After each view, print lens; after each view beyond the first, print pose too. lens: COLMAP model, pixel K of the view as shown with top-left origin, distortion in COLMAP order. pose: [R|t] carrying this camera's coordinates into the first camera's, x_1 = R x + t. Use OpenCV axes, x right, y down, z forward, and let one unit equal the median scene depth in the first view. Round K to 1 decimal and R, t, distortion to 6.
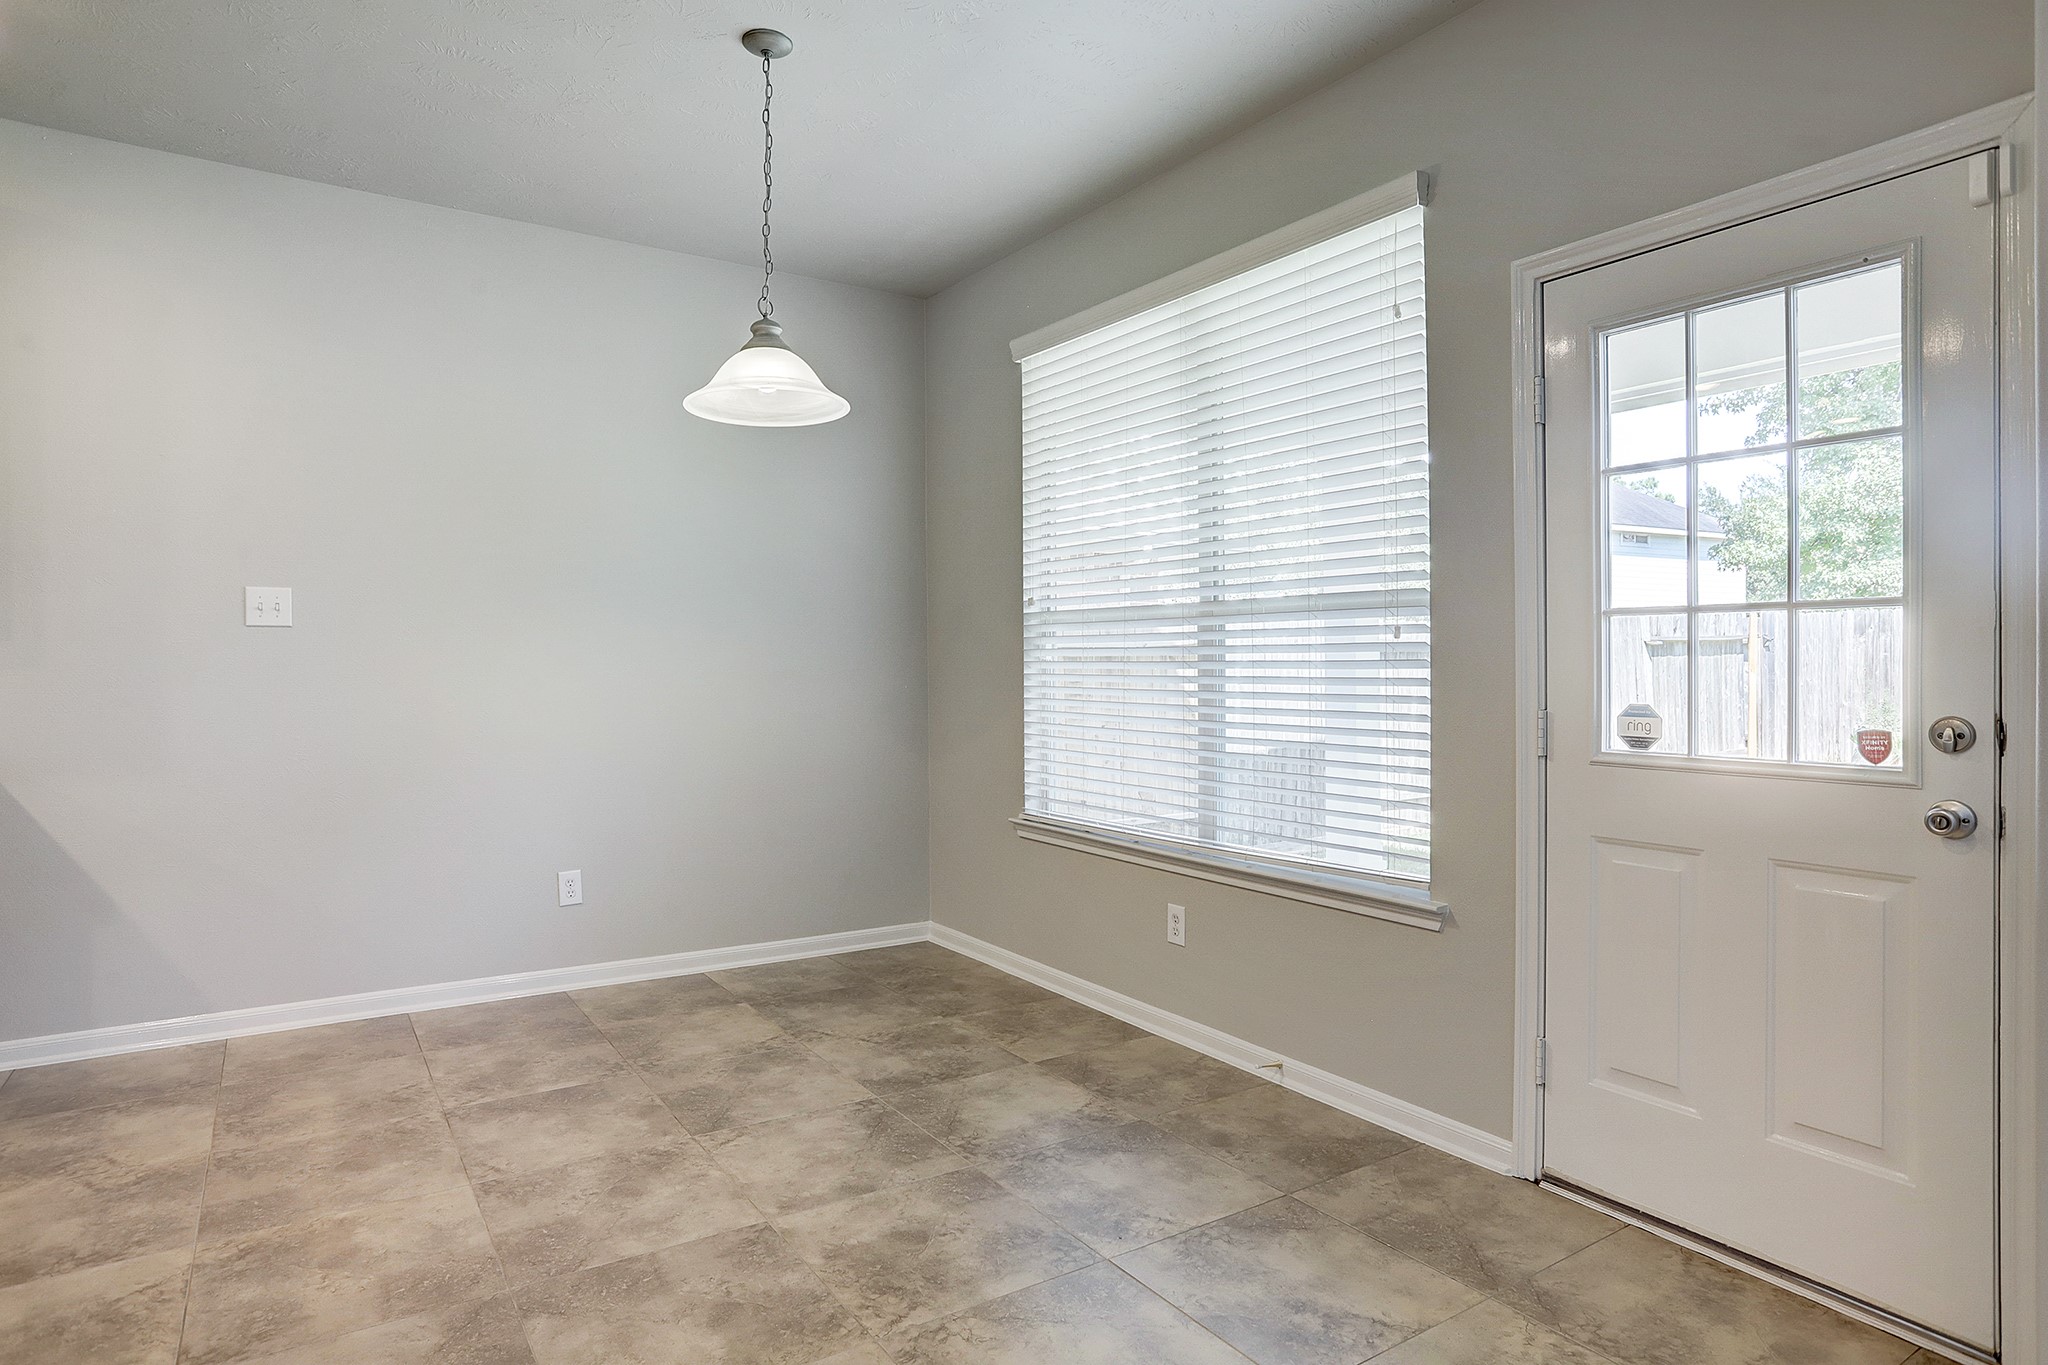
lens RADIAL K [[1142.2, 0, 1024.0], [0, 1142.2, 682.5], [0, 0, 1]] dist [-0.037011, 0.000633]
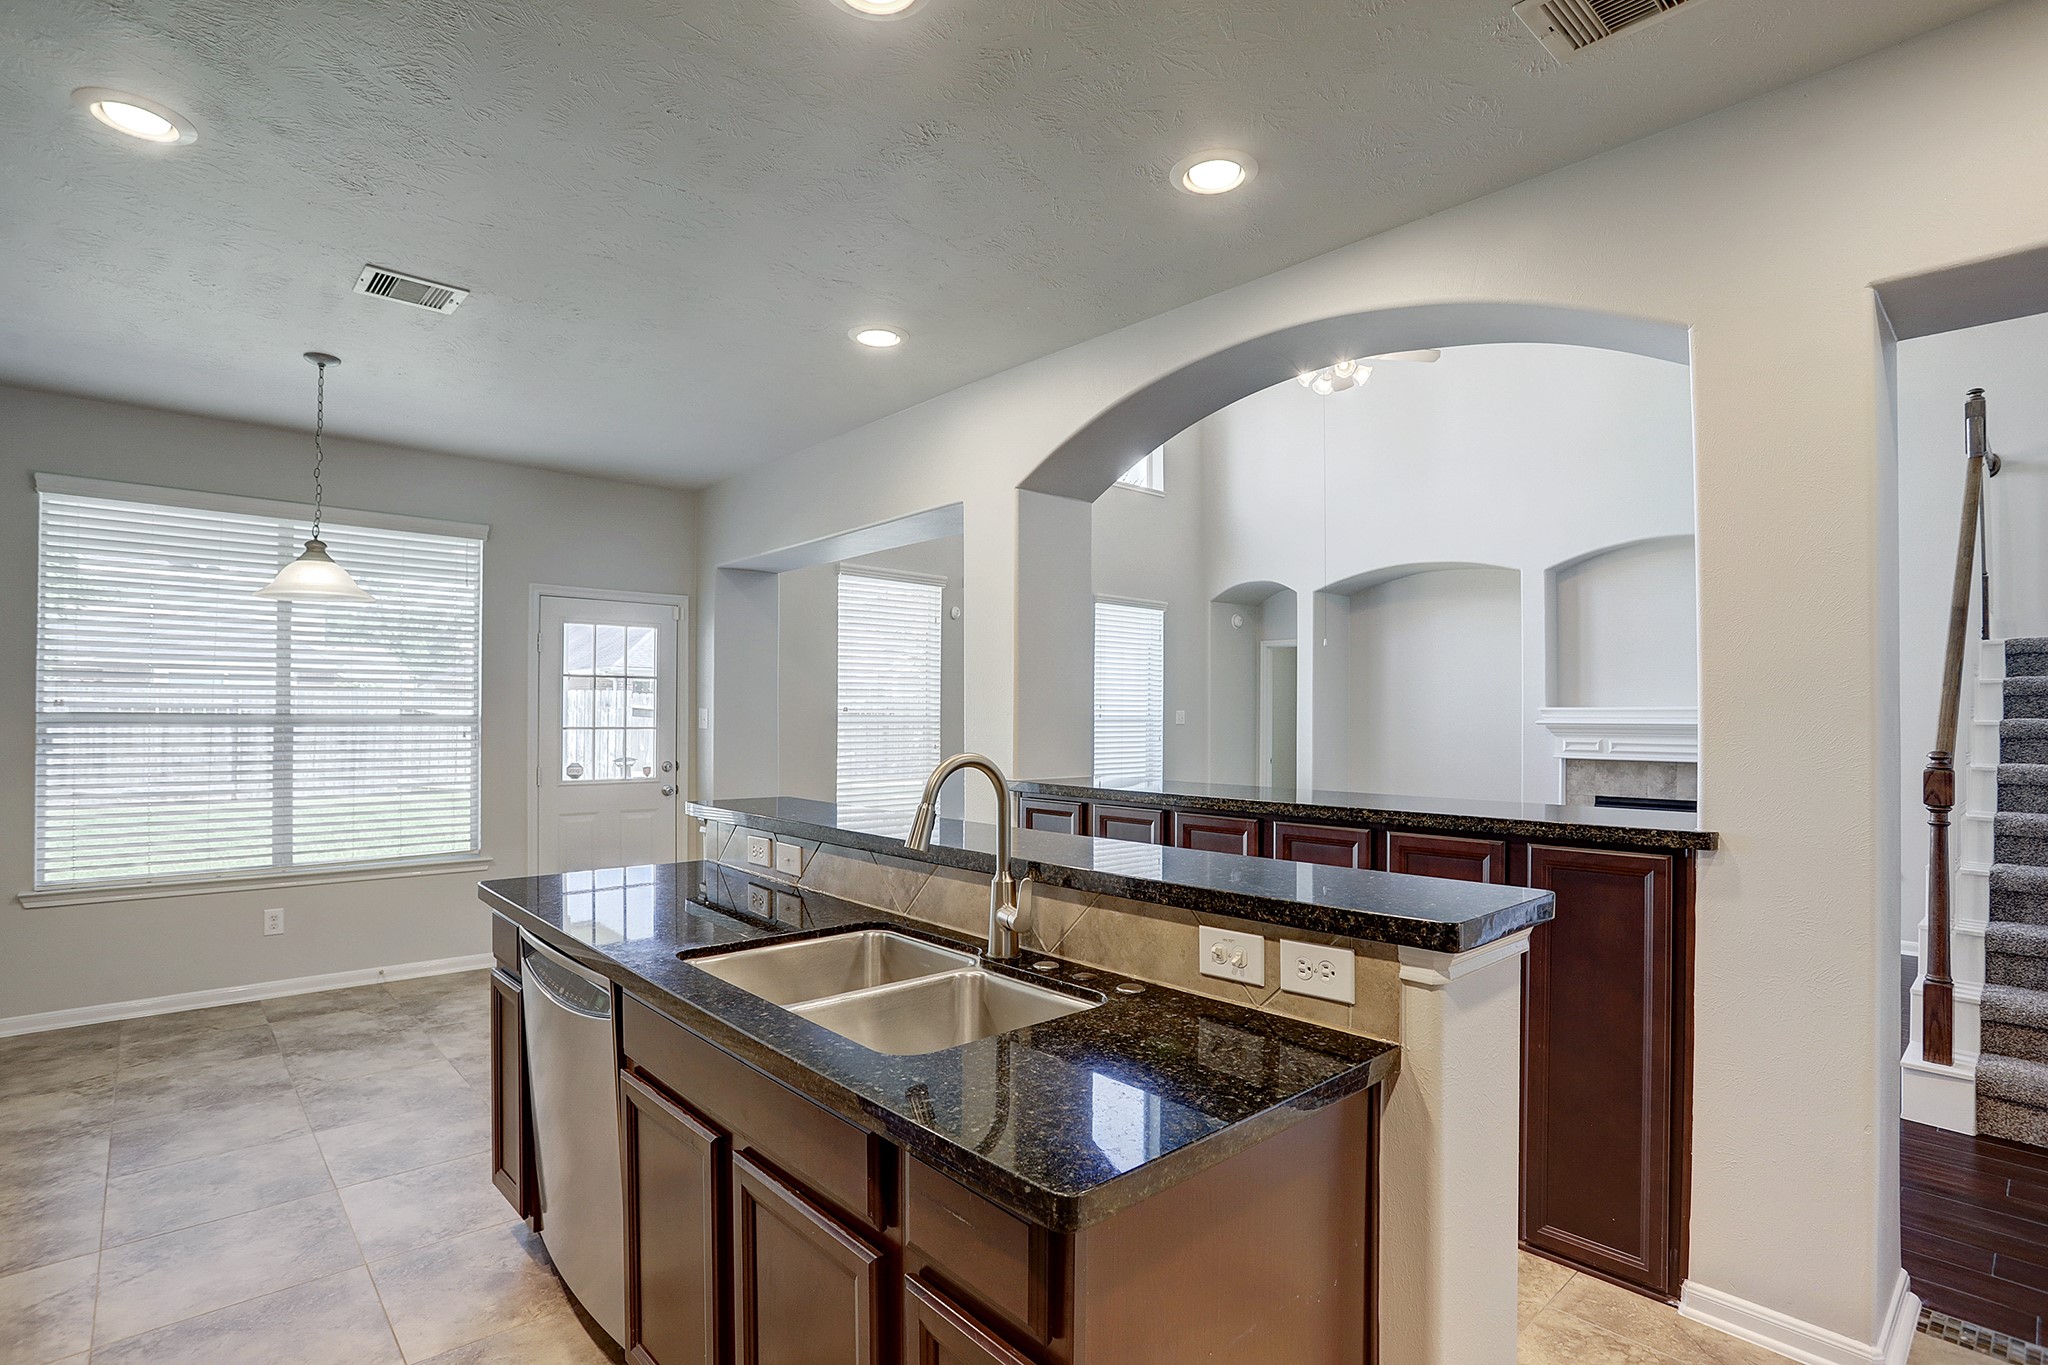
lens RADIAL K [[1008.7, 0, 1067.9], [0, 1008.7, 698.4], [0, 0, 1]] dist [-0.061722, 0.029658]
pose [[-0.186689, 0.007103, 0.982393, -1.697697], [0.005146, 0.999967, -0.006252, -0.094853], [-0.982406, 0.003888, -0.186719, 0.234141]]
